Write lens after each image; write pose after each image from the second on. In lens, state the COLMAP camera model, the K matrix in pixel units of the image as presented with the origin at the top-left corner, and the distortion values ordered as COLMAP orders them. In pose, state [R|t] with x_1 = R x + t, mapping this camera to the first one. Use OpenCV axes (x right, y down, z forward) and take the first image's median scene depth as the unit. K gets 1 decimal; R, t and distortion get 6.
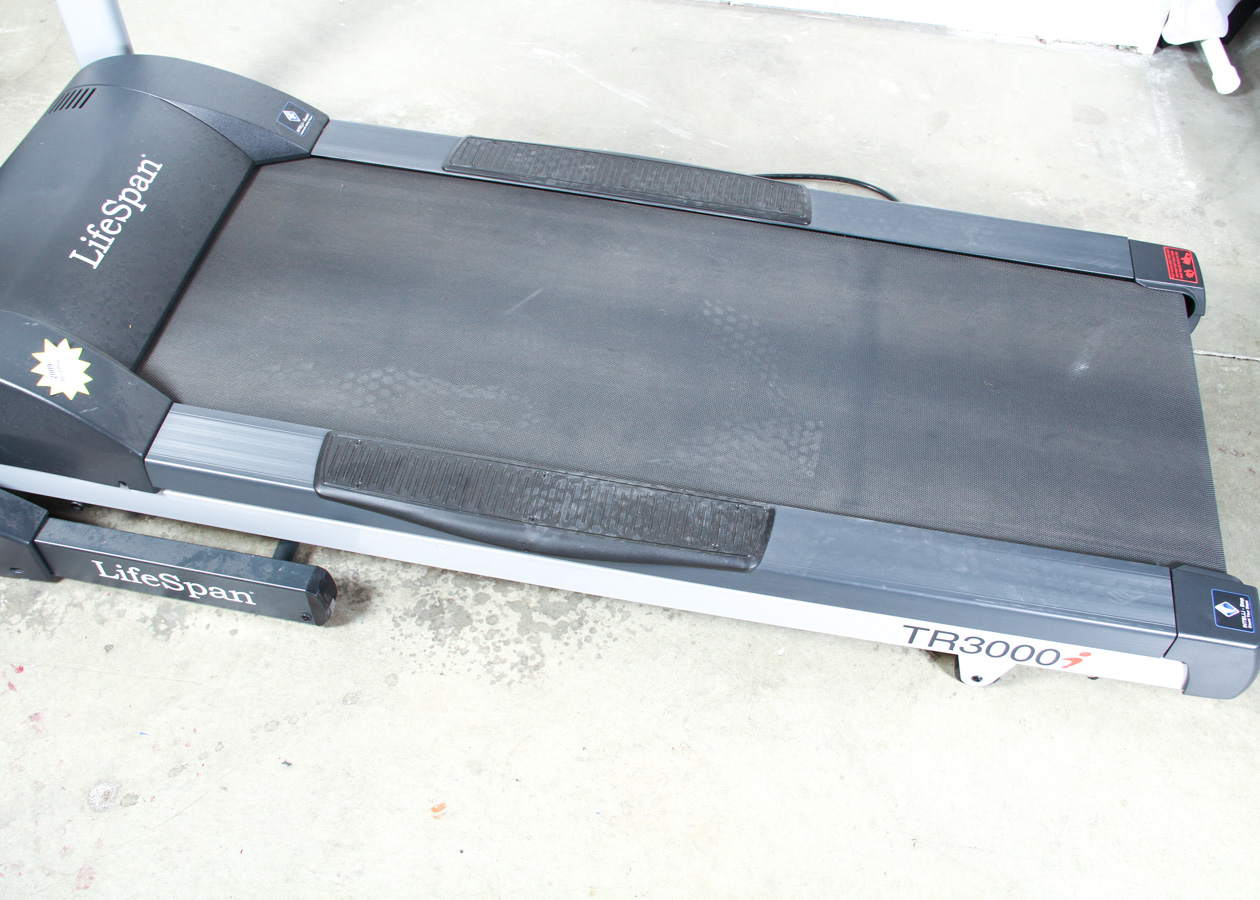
lens RADIAL K [[1239.0, 0, 644.8], [0, 1239.0, 453.8], [0, 0, 1]] dist [-0.154283, 0.202486]
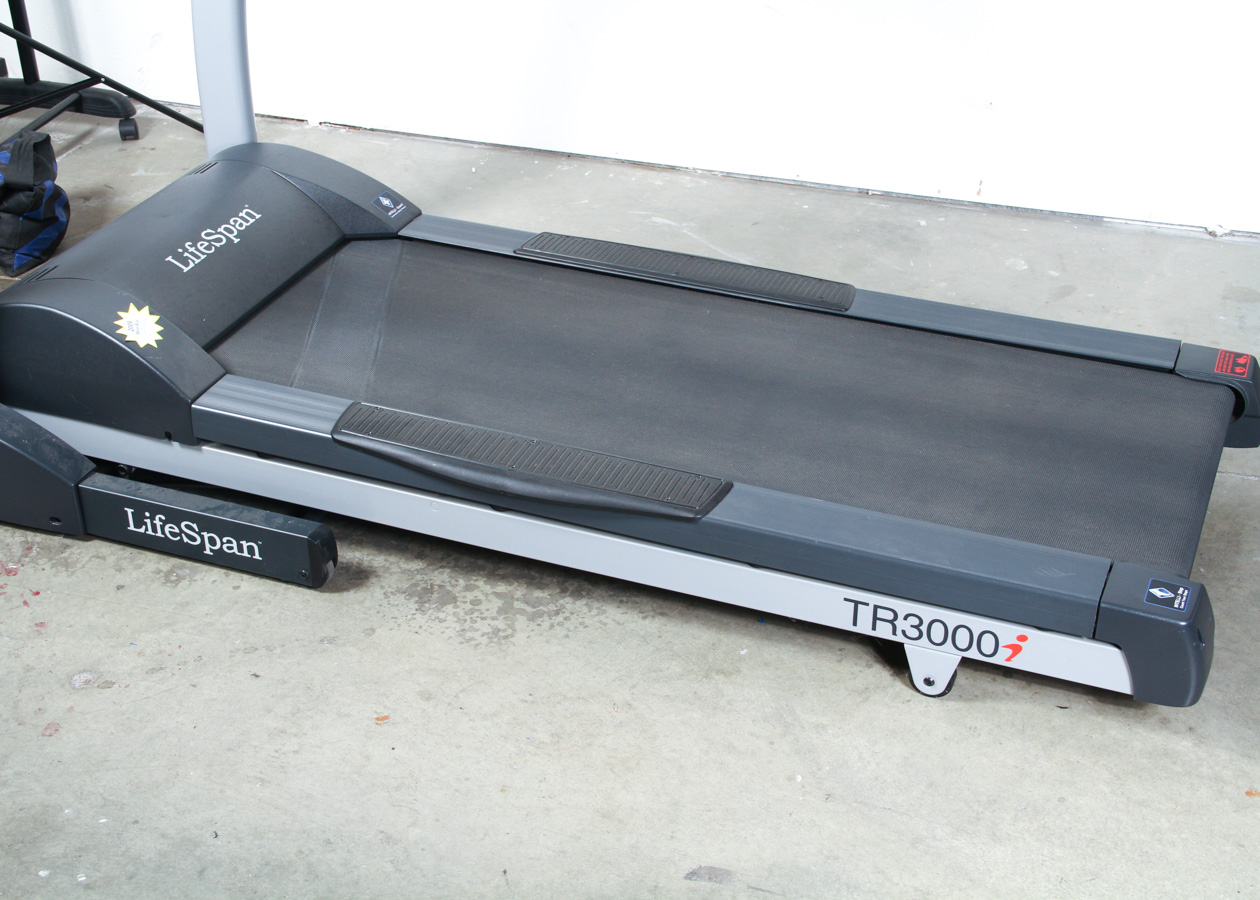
lens RADIAL K [[1898.5, 0, 630.0], [0, 1898.5, 450.0], [0, 0, 1]] dist [0.049246, 0.419458]
pose [[0.975939, 0.065961, -0.207825, 0.337810], [-0.135302, 0.930641, -0.340001, 0.556706], [0.170984, 0.359940, 0.917174, -0.513711]]
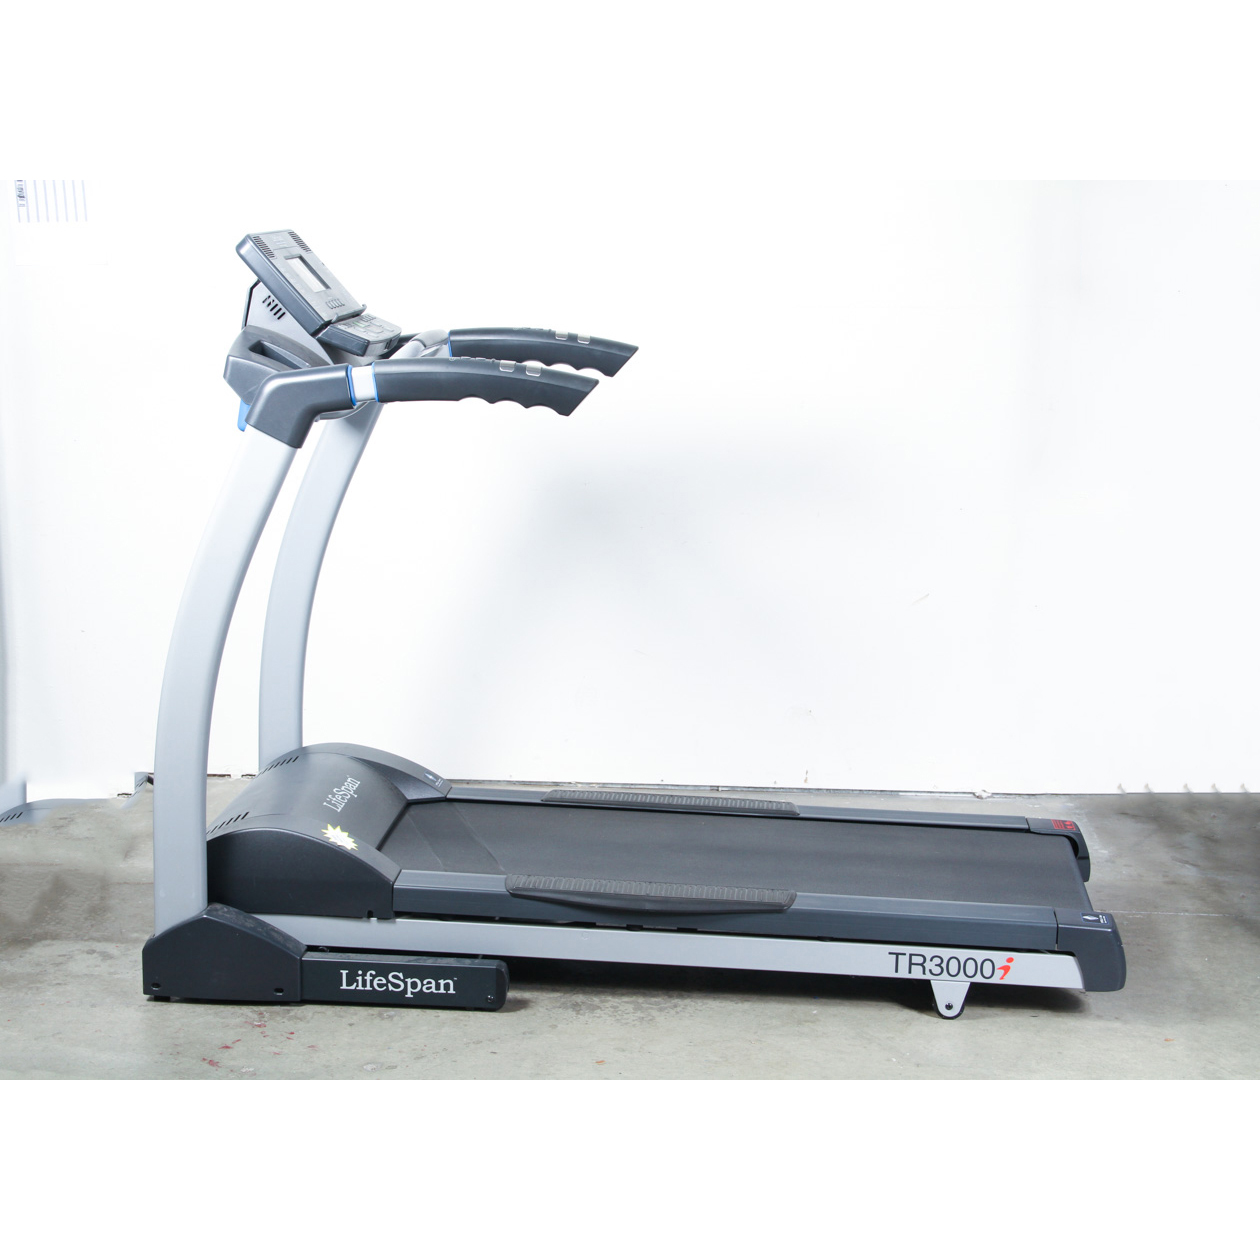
lens RADIAL K [[2355.8, 0, 630.0], [0, 2355.8, 630.0], [0, 0, 1]] dist [0.256545, 0.062425]
pose [[0.996328, -0.039065, 0.076181, -0.307953], [0.078674, 0.768712, -0.634738, 1.602534], [-0.033765, 0.638401, 0.768963, -1.464107]]
